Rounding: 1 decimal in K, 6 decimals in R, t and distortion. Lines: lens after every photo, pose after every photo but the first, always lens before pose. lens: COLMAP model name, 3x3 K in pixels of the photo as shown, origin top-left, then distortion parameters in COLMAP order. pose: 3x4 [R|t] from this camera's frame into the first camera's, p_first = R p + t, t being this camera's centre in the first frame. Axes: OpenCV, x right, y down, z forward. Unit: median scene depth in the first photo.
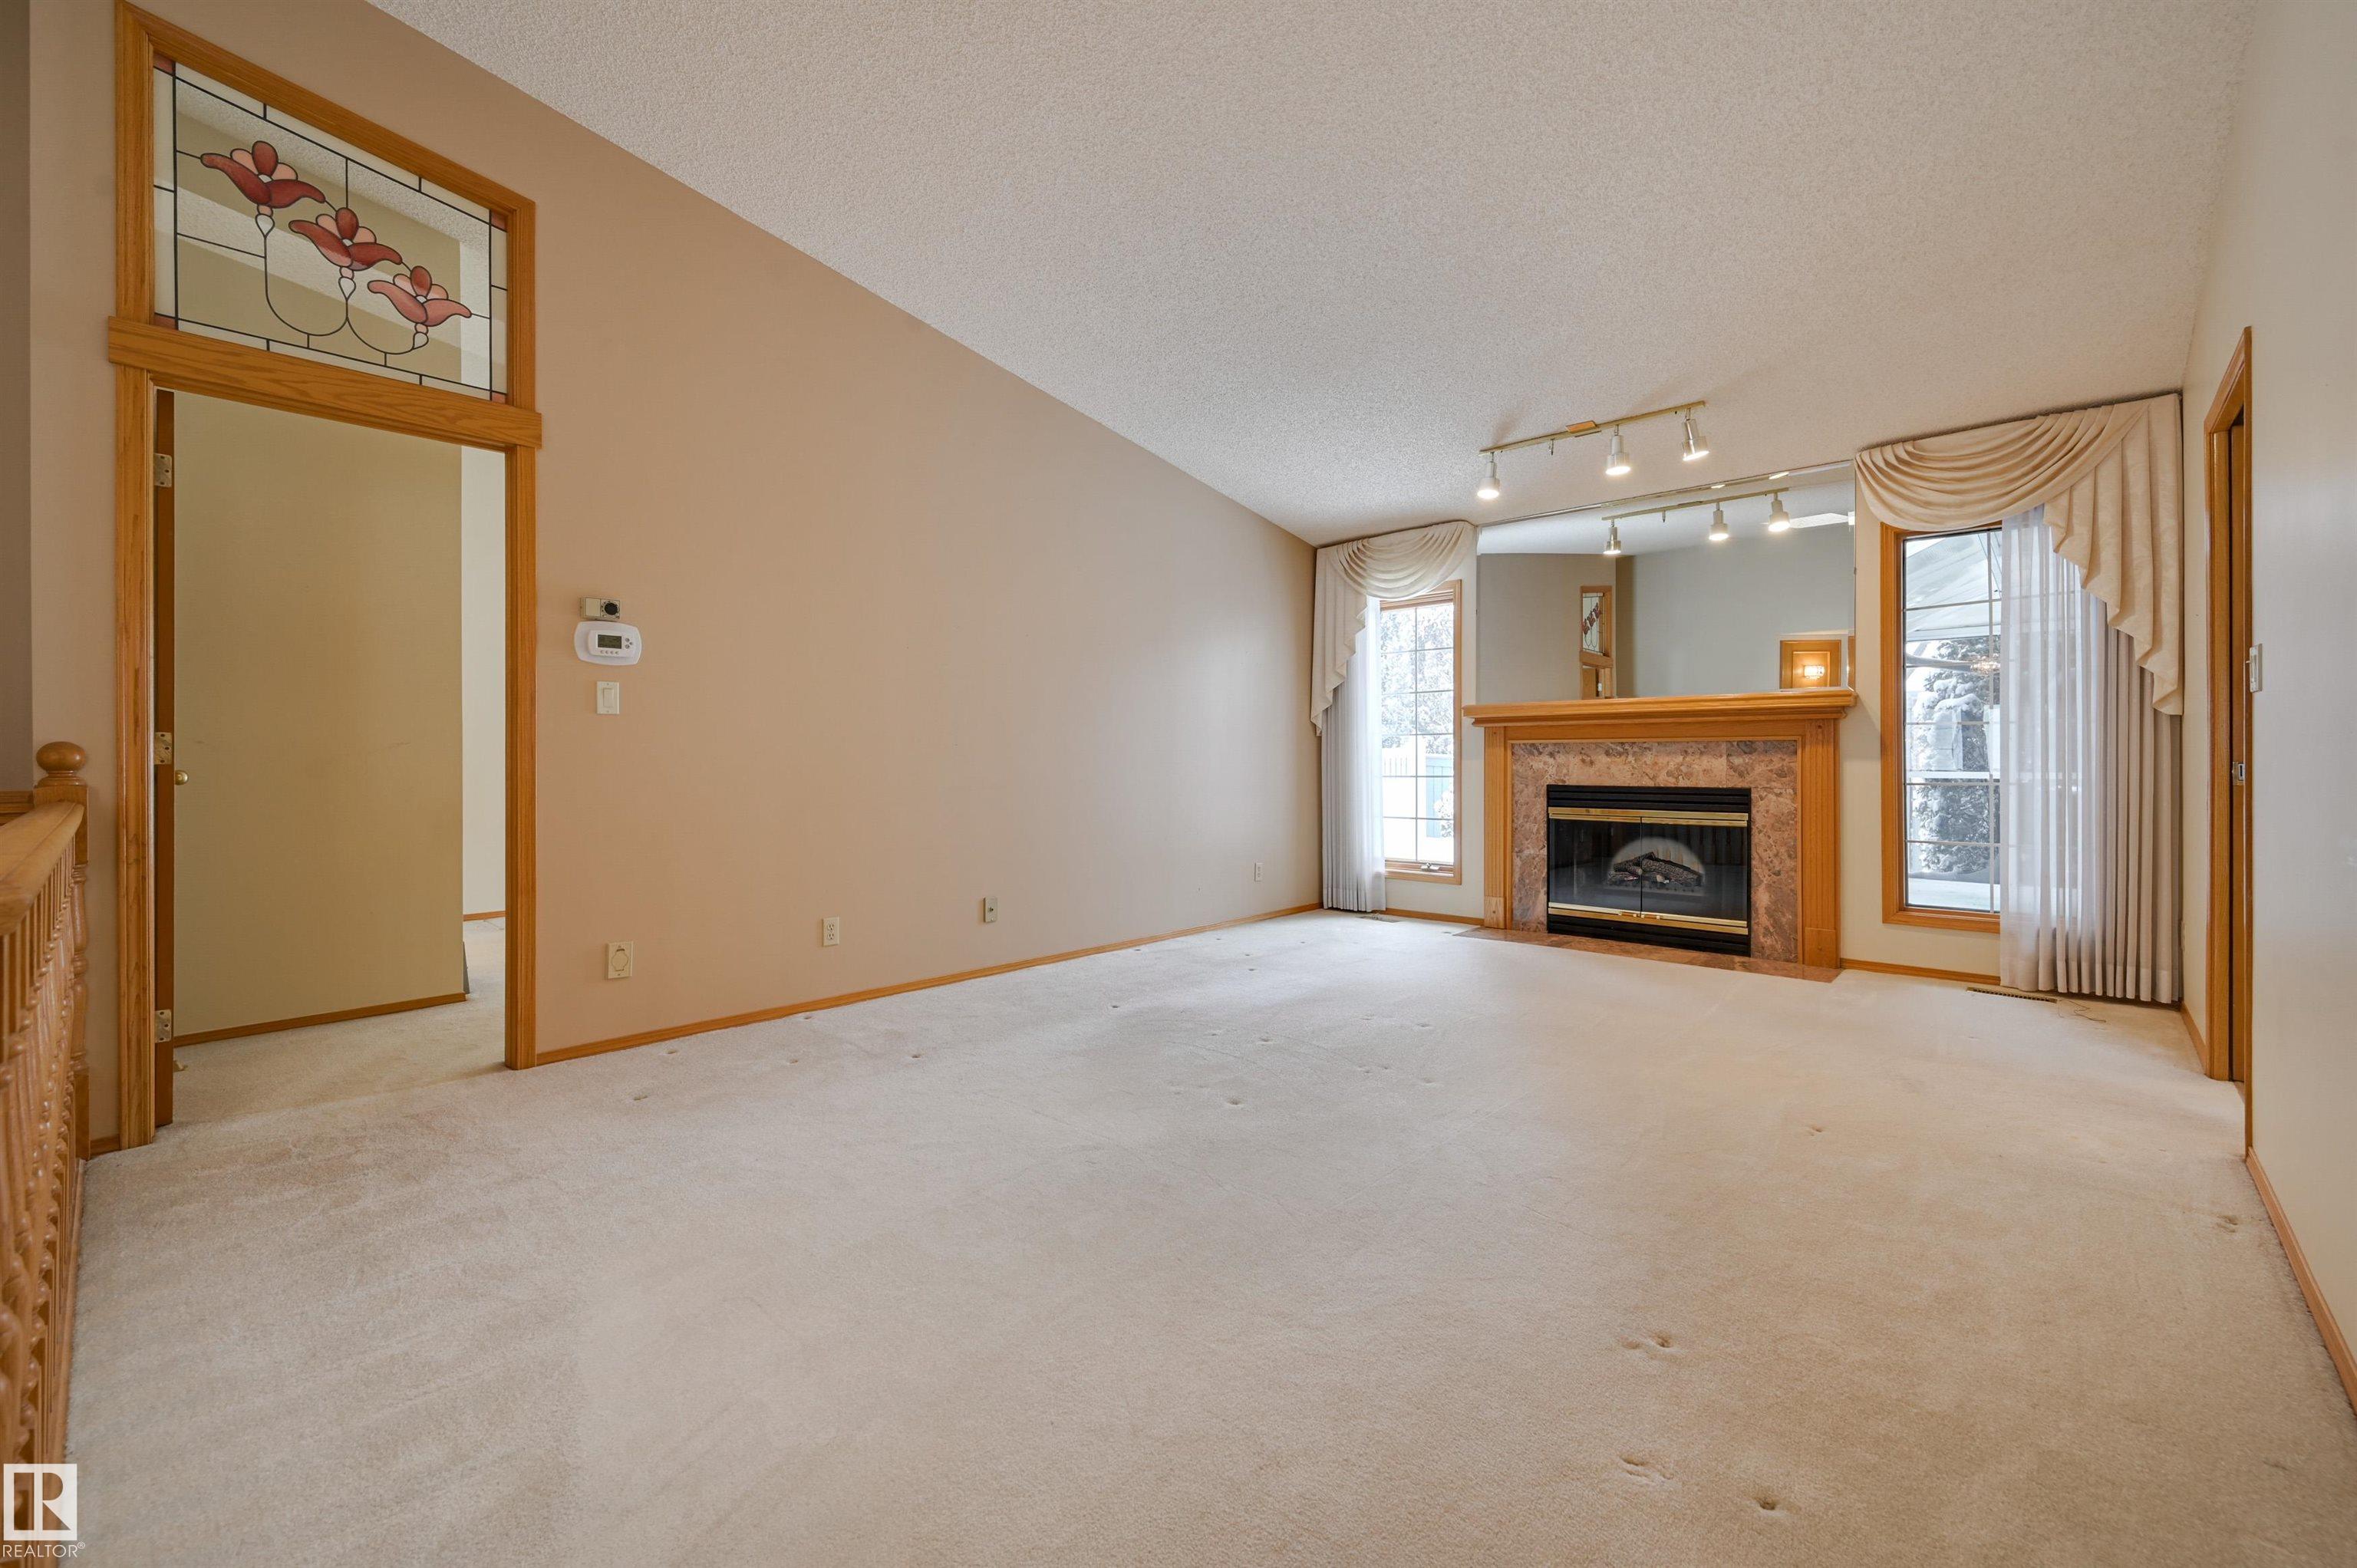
lens RADIAL K [[973.9, 0, 1185.4], [0, 973.9, 760.6], [0, 0, 1]] dist [0.001585, 0.000423]
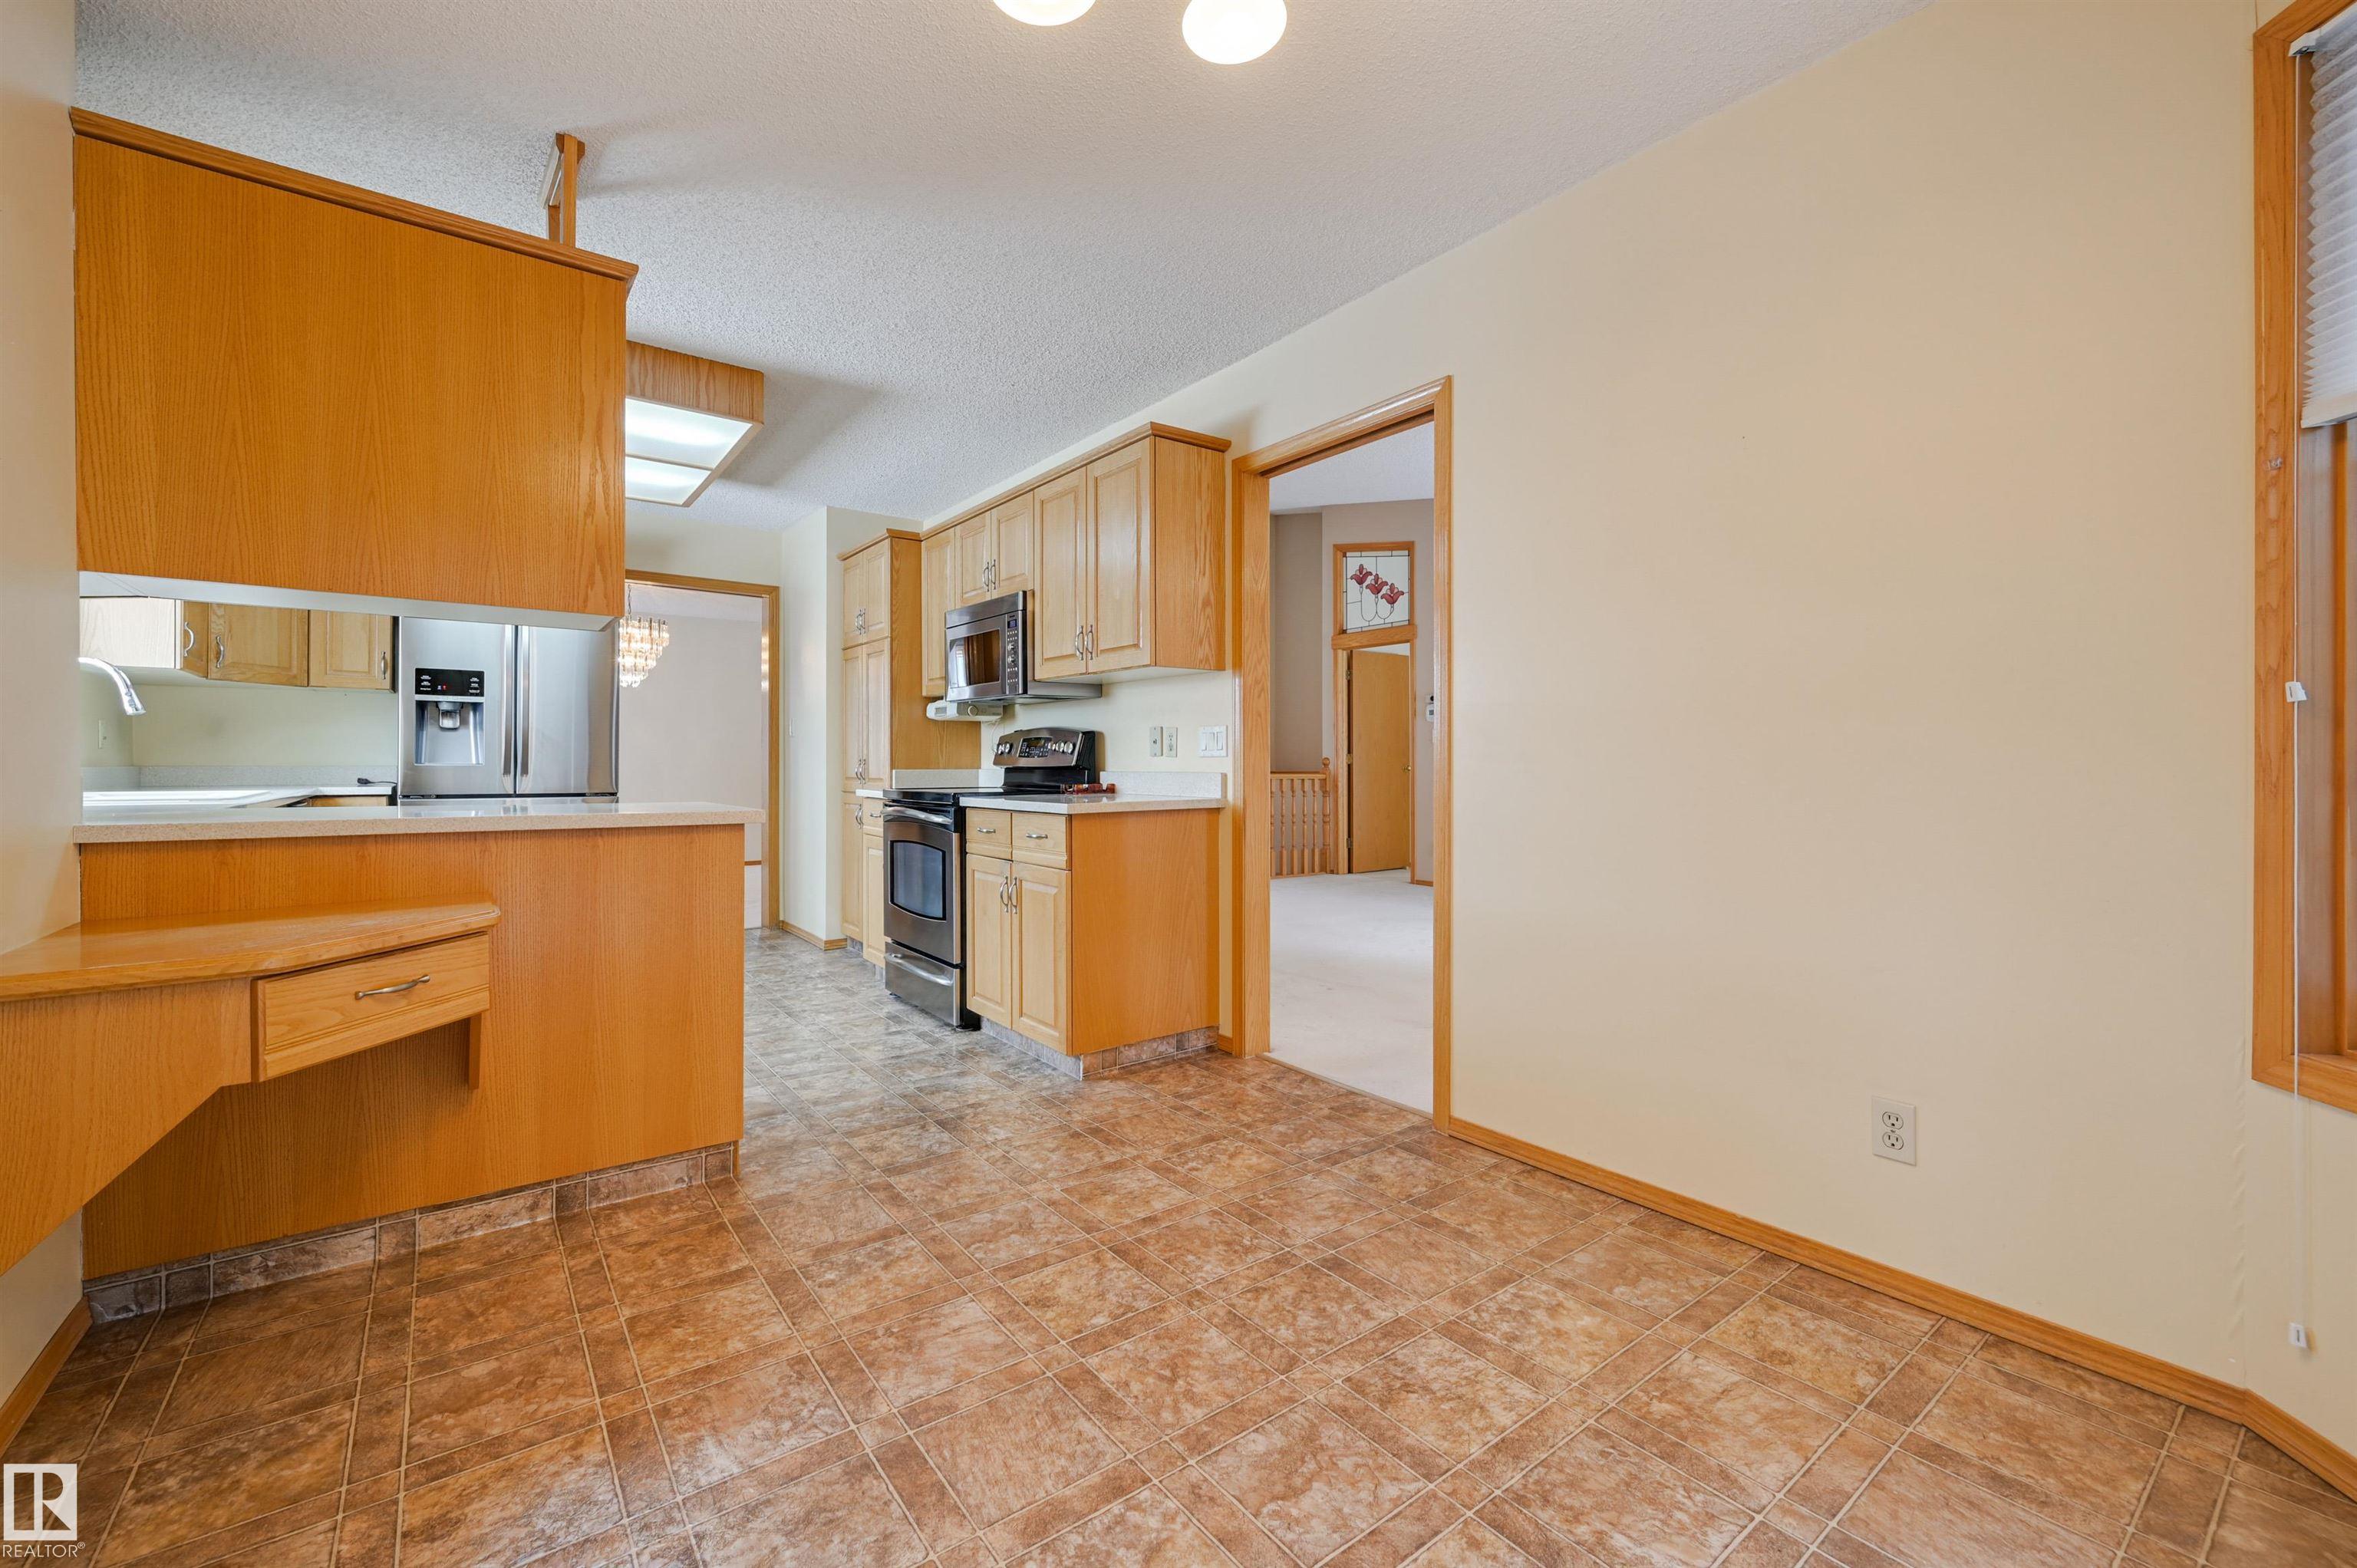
lens RADIAL K [[973.9, 0, 1185.4], [0, 973.9, 760.6], [0, 0, 1]] dist [0.001585, 0.000423]
pose [[-0.184201, 0.001169, -0.982888, 1.335186], [0.001325, 0.999999, 0.000941, -0.006186], [0.982888, -0.001129, -0.184202, 0.615792]]
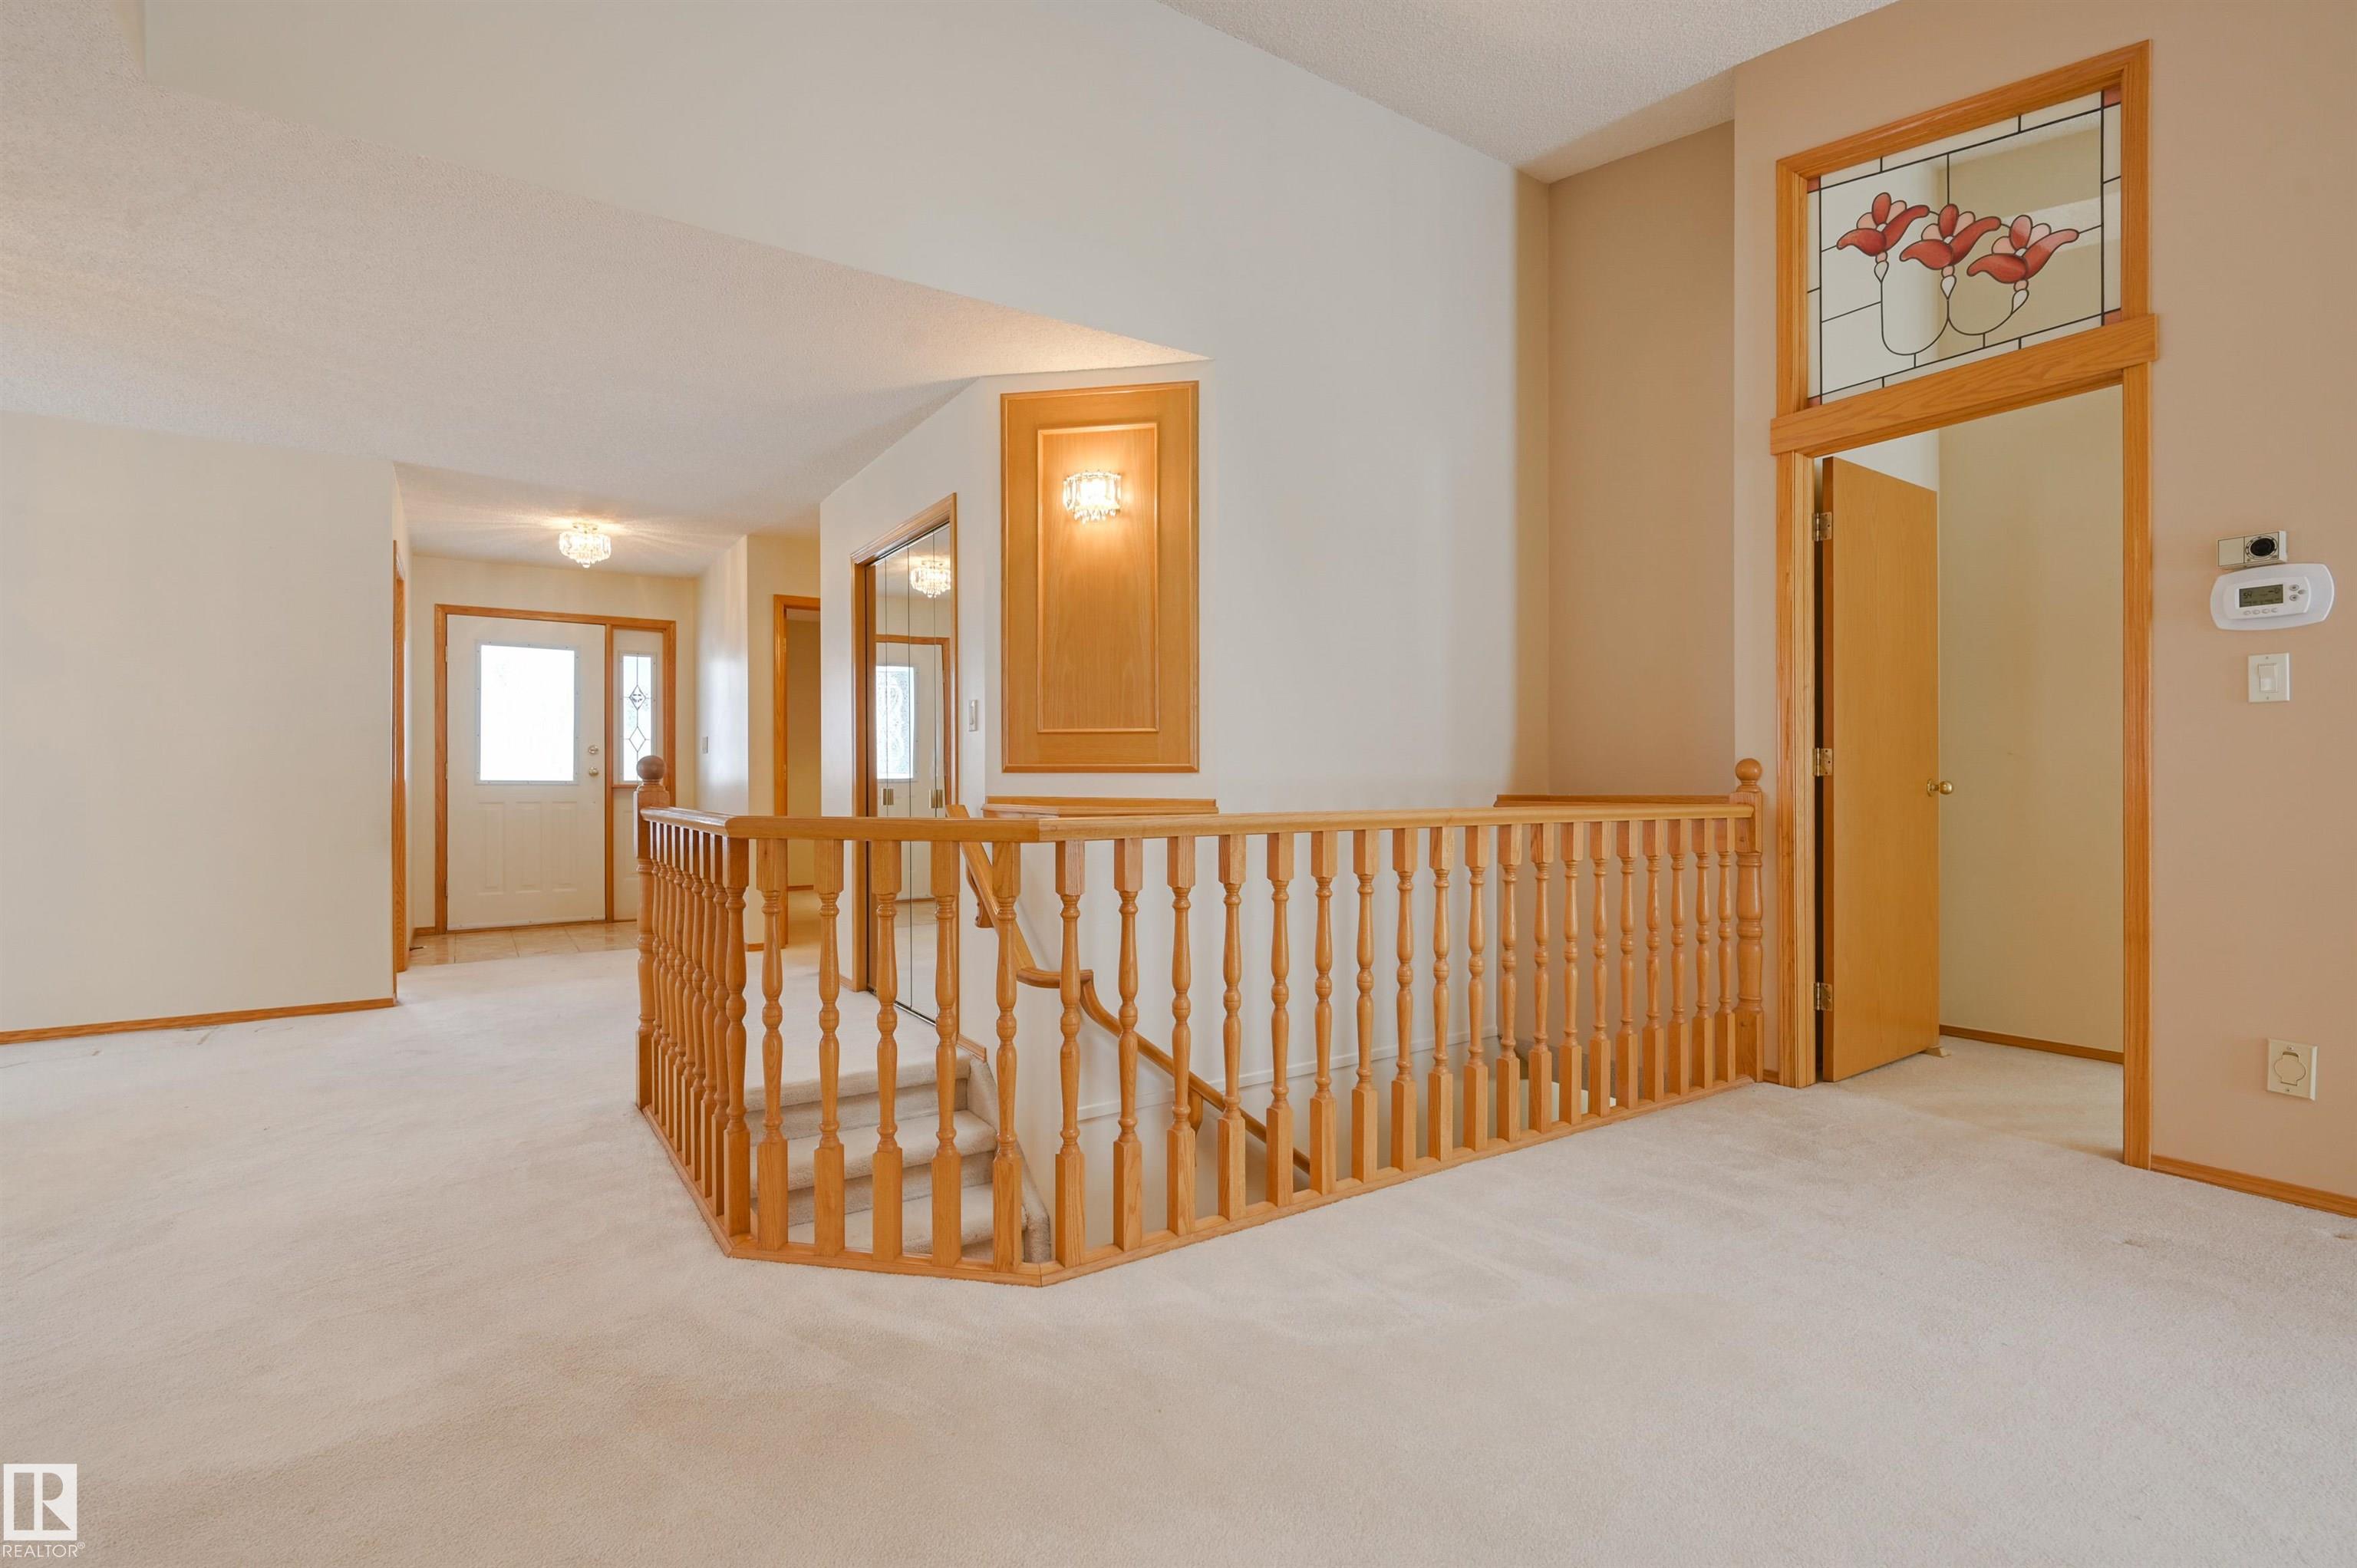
lens RADIAL K [[1091.9, 0, 1170.5], [0, 1091.9, 781.6], [0, 0, 1]] dist [0.002346, 0.000230]
pose [[-0.253749, 0.005738, -0.967253, 0.250740], [0.003642, 0.999981, 0.004977, 0.000846], [0.967263, -0.002260, -0.253765, 0.331948]]
